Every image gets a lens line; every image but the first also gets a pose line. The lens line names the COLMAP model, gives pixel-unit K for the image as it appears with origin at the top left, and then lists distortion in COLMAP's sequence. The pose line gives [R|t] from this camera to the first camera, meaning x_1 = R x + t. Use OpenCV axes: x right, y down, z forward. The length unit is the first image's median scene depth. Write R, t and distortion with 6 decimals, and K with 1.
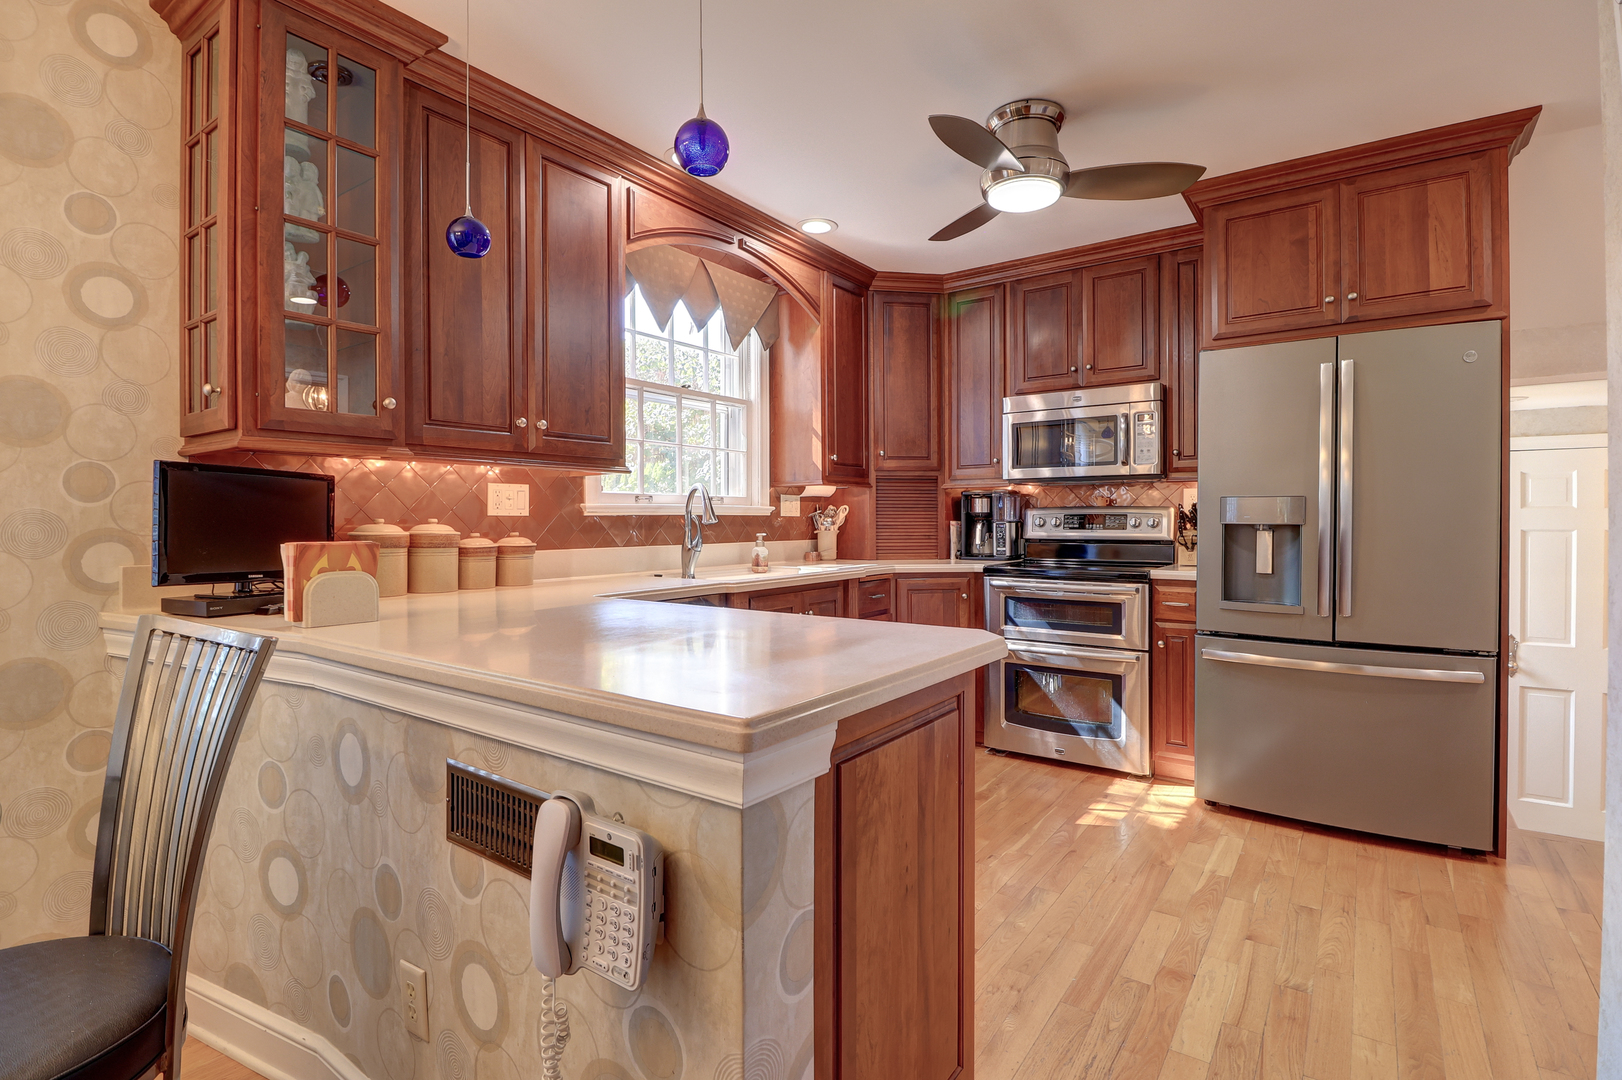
lens RADIAL K [[779.2, 0, 813.0], [0, 779.2, 522.2], [0, 0, 1]] dist [-0.001886, -0.013337]
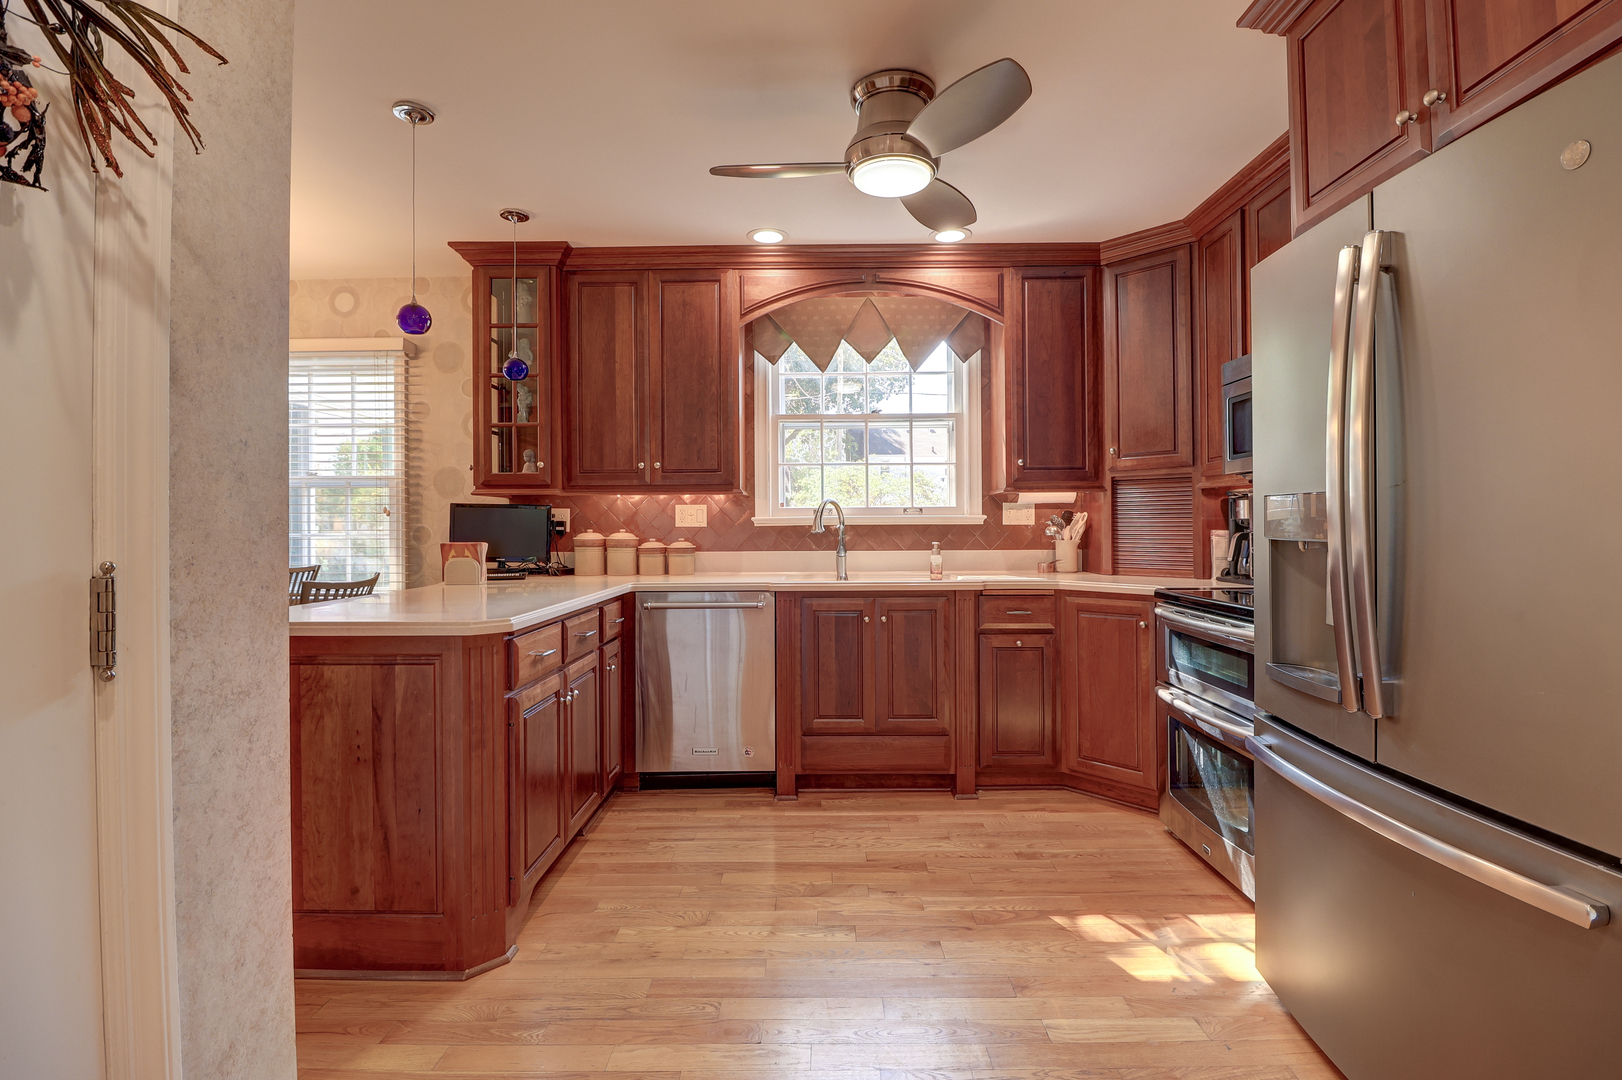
lens RADIAL K [[746.5, 0, 814.4], [0, 746.5, 523.6], [0, 0, 1]] dist [-0.002281, -0.010974]
pose [[0.571483, -0.003168, -0.820608, 0.744491], [0.001186, 0.999995, -0.003035, -0.008328], [0.820613, 0.000761, 0.571483, 0.336880]]
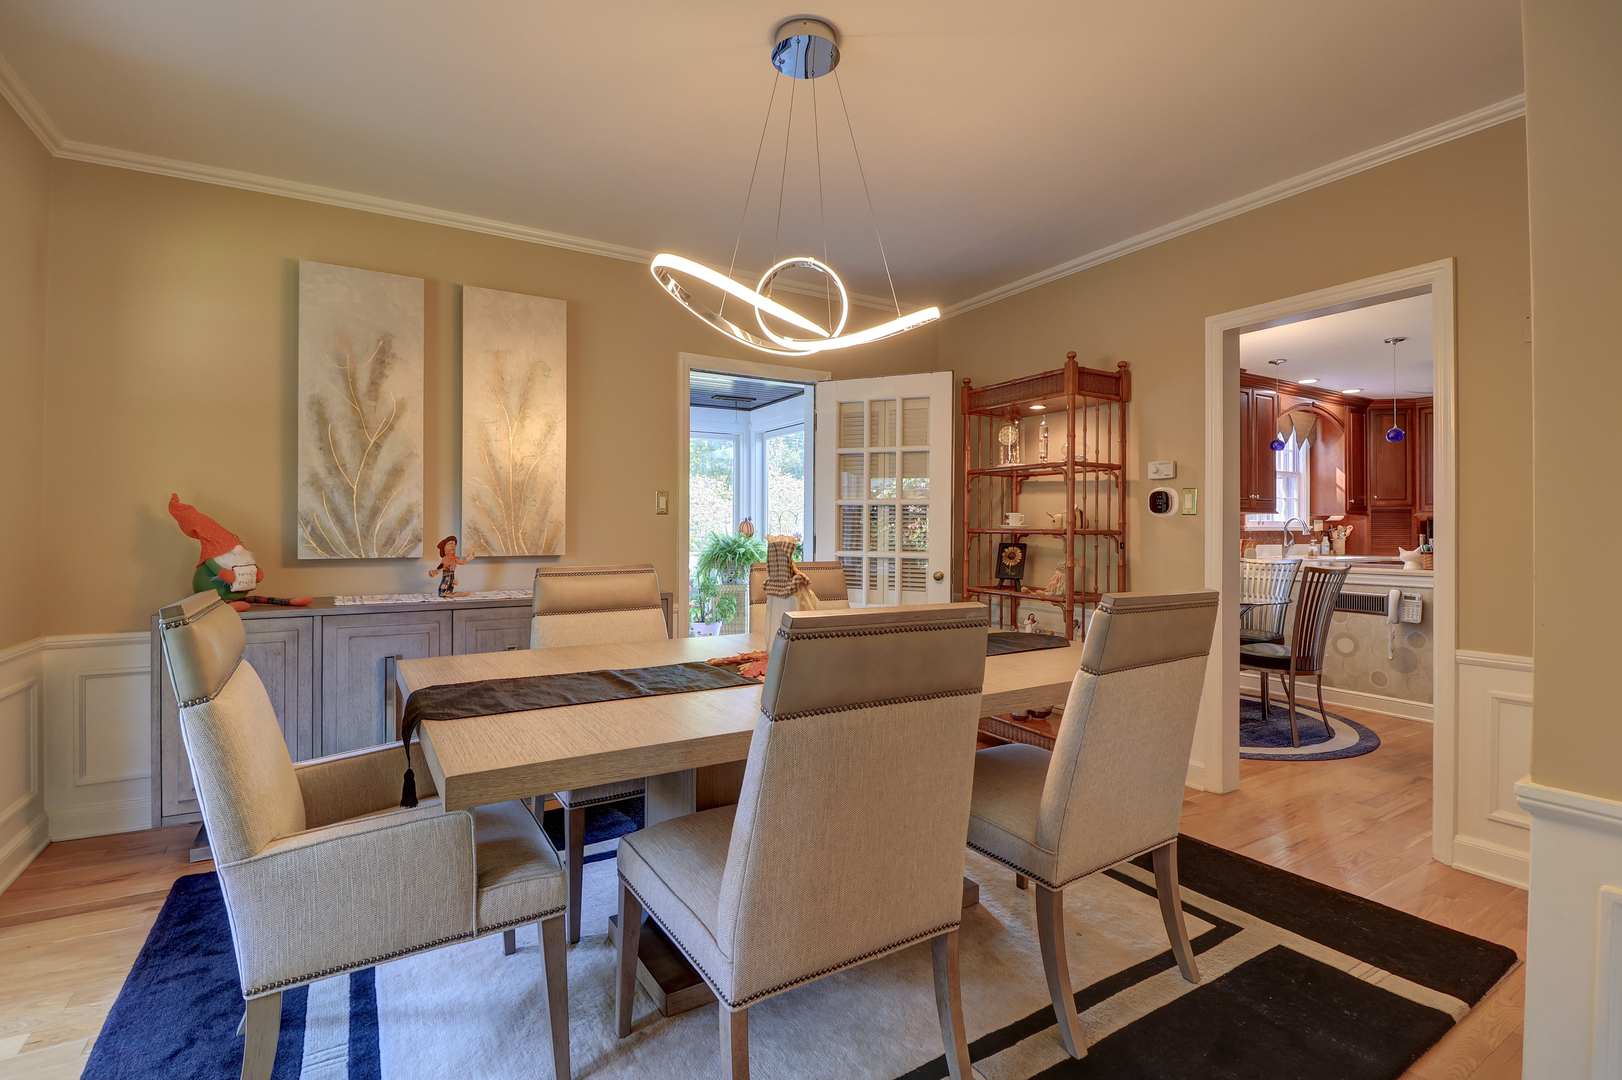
lens RADIAL K [[746.5, 0, 814.4], [0, 746.5, 523.6], [0, 0, 1]] dist [-0.002281, -0.010974]
pose [[0.917476, 0.002516, -0.397782, -0.560660], [-0.007203, 0.999921, -0.010289, 0.001663], [0.397725, 0.012305, 0.917422, -1.479868]]
